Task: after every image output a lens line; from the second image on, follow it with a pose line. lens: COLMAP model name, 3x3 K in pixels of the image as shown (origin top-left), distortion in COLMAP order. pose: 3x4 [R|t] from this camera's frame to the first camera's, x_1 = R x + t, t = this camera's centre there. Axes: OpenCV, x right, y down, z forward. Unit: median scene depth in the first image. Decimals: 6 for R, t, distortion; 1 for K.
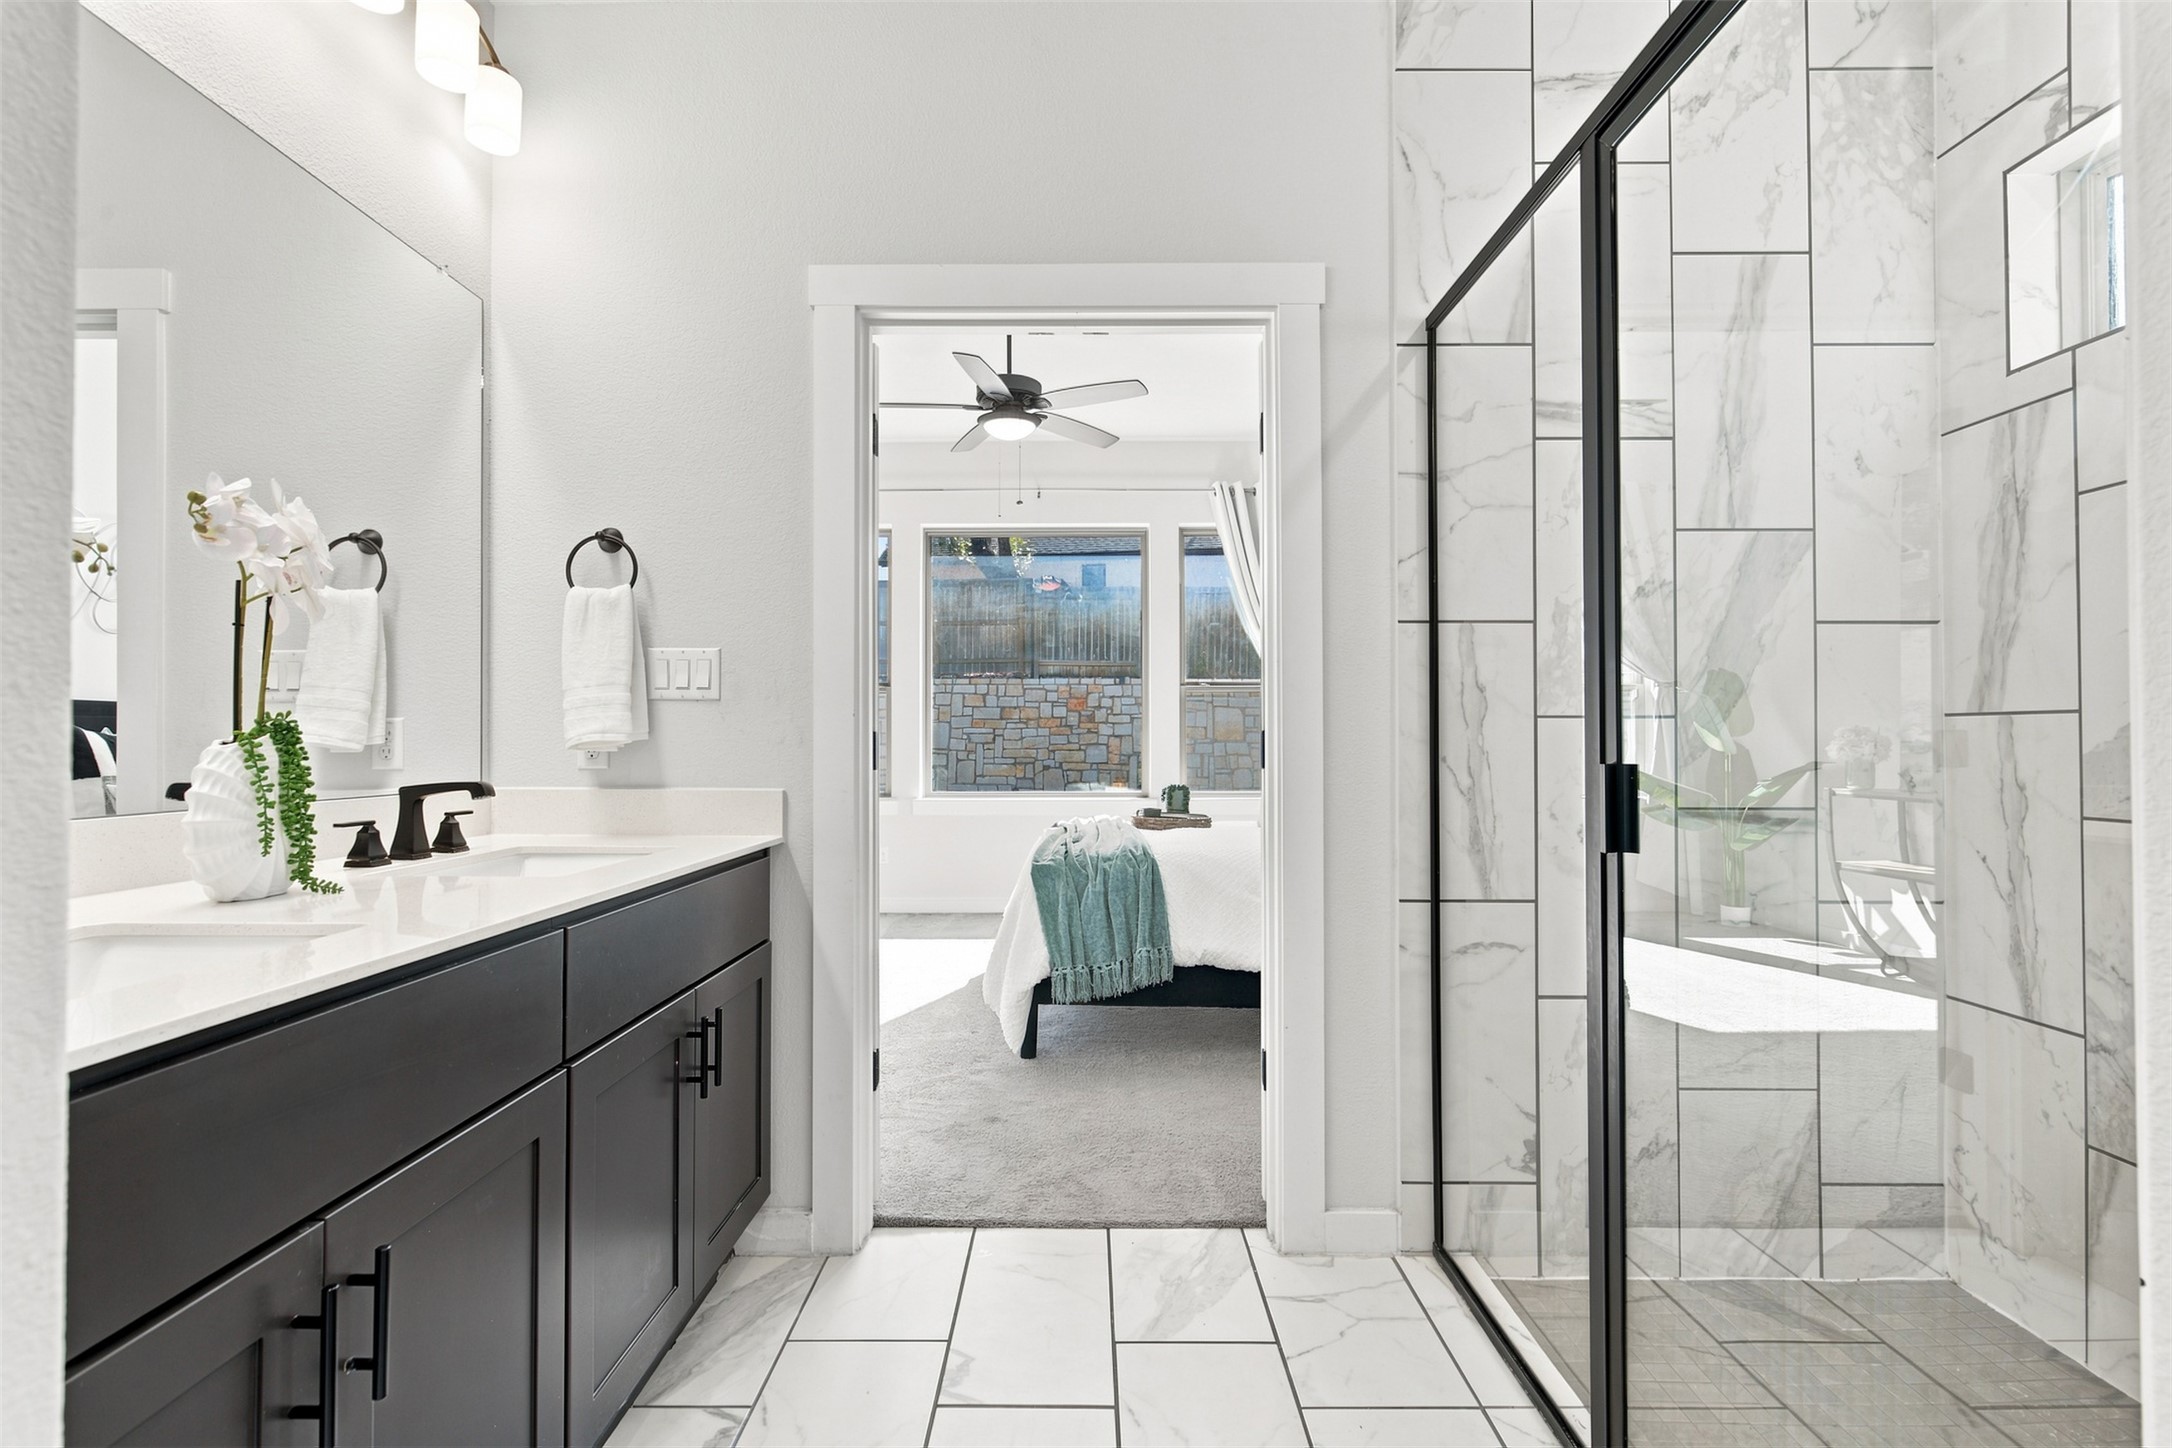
lens RADIAL K [[963.2, 0, 1085.4], [0, 963.2, 726.5], [0, 0, 1]] dist [0.002148, -0.000048]
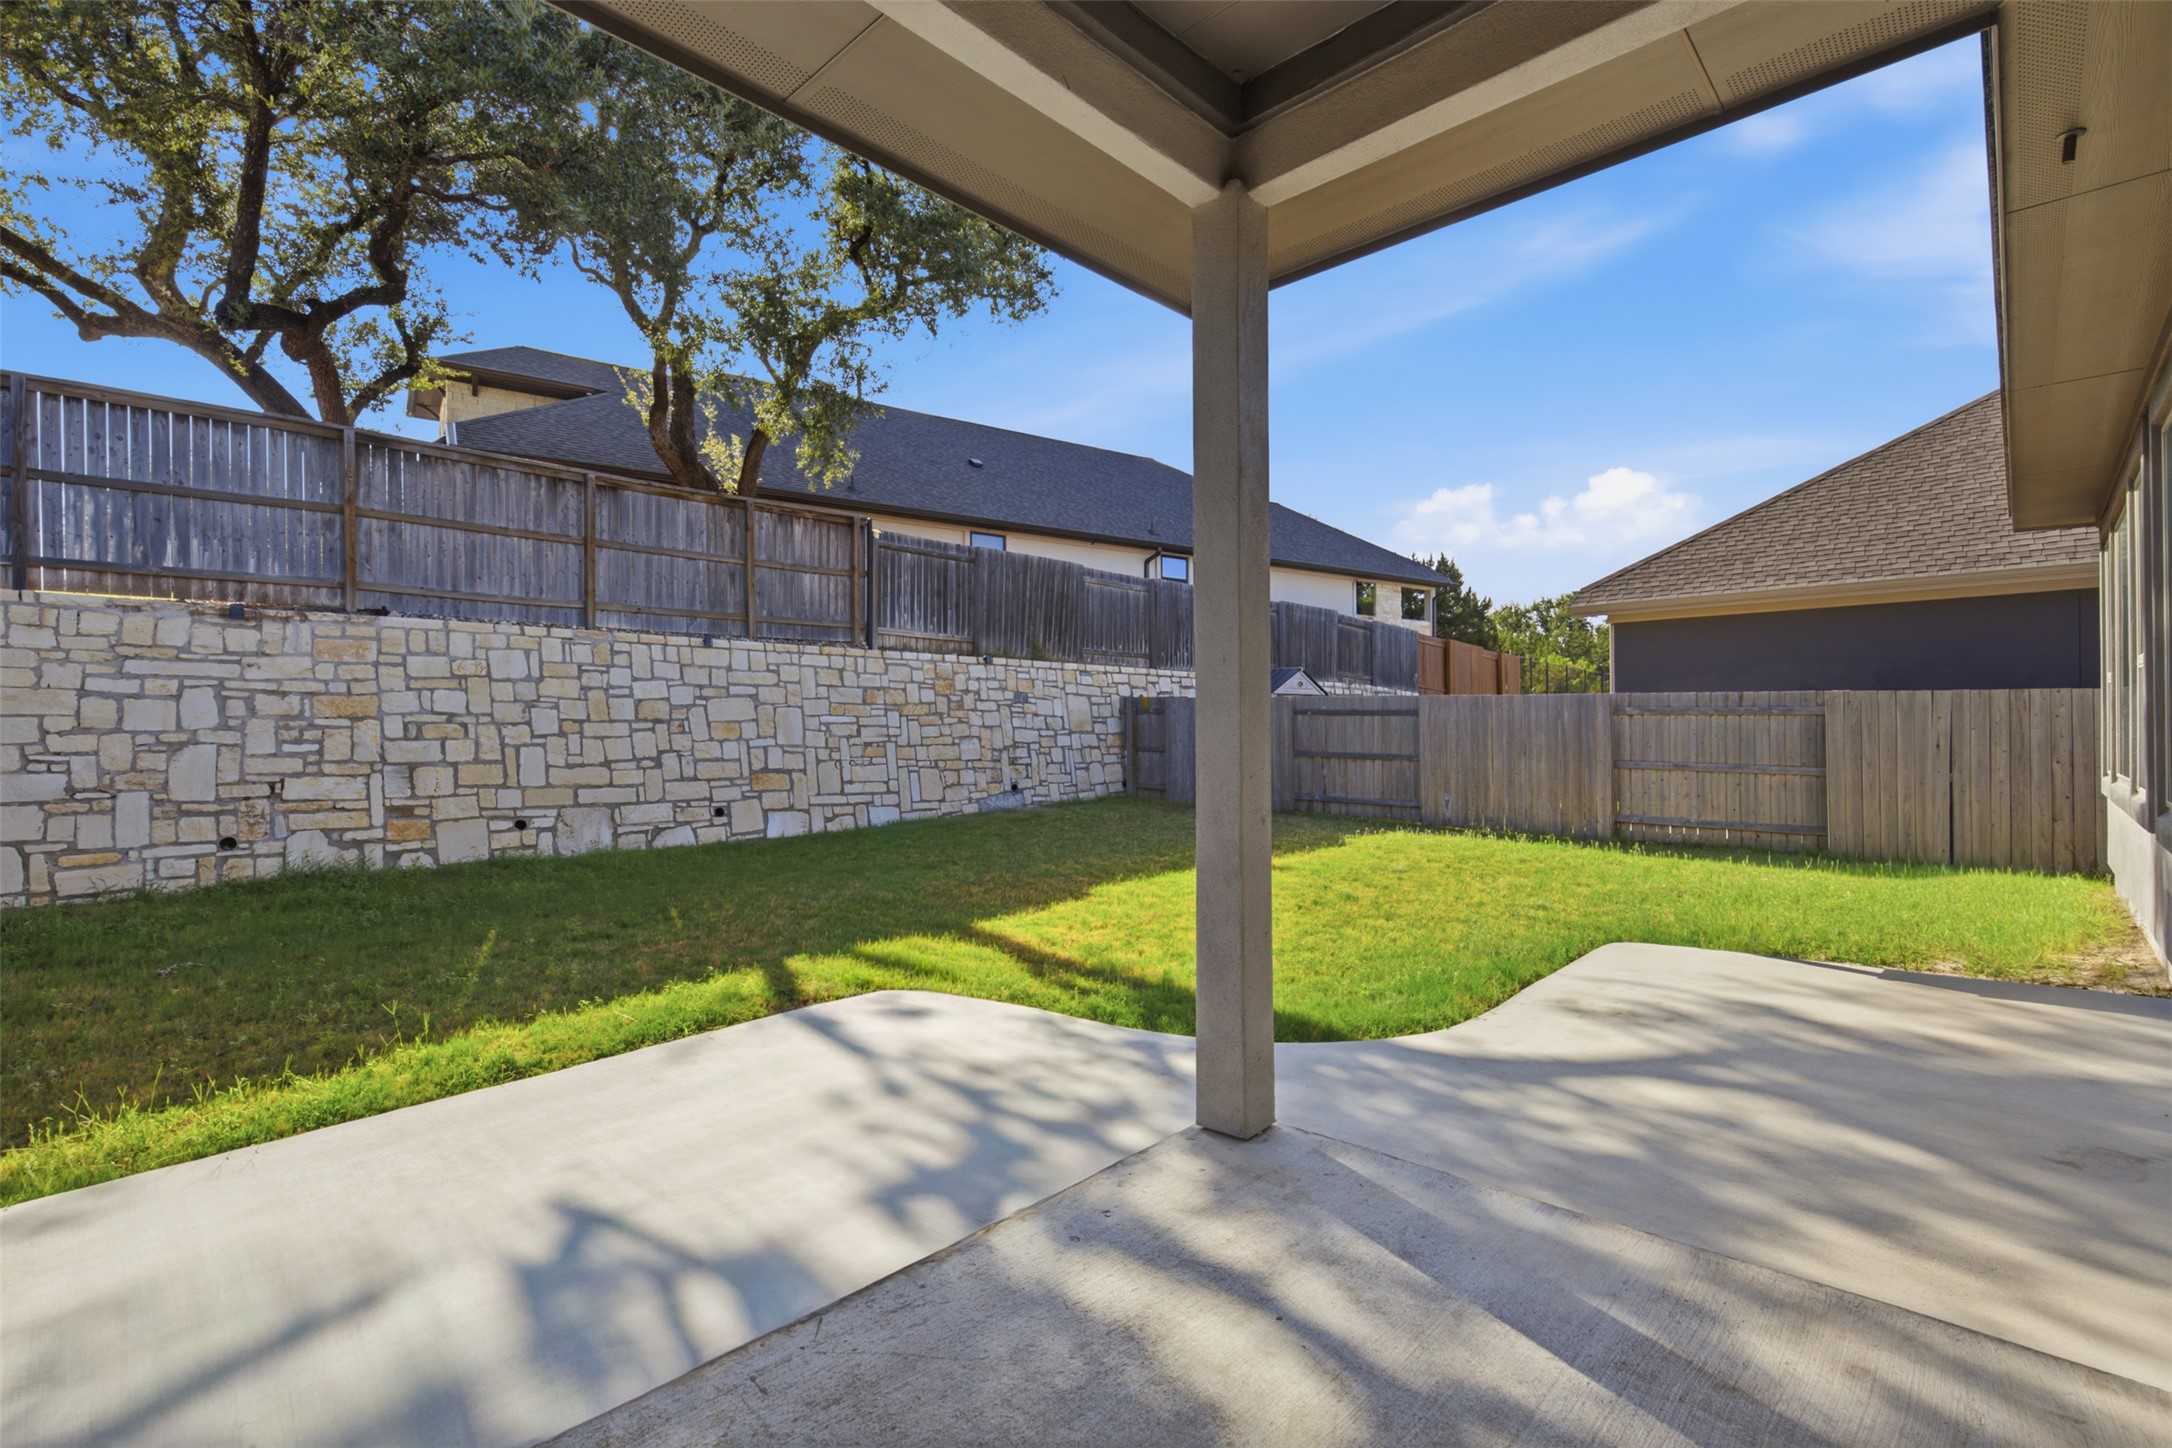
lens RADIAL K [[963.2, 0, 1086.1], [0, 963.2, 724.4], [0, 0, 1]] dist [0.002148, -0.000048]
pose [[0.693078, 0.000682, 0.720862, -0.501375], [-0.009248, 0.999926, 0.007945, 0.000518], [-0.720803, -0.012173, 0.693033, 0.364360]]
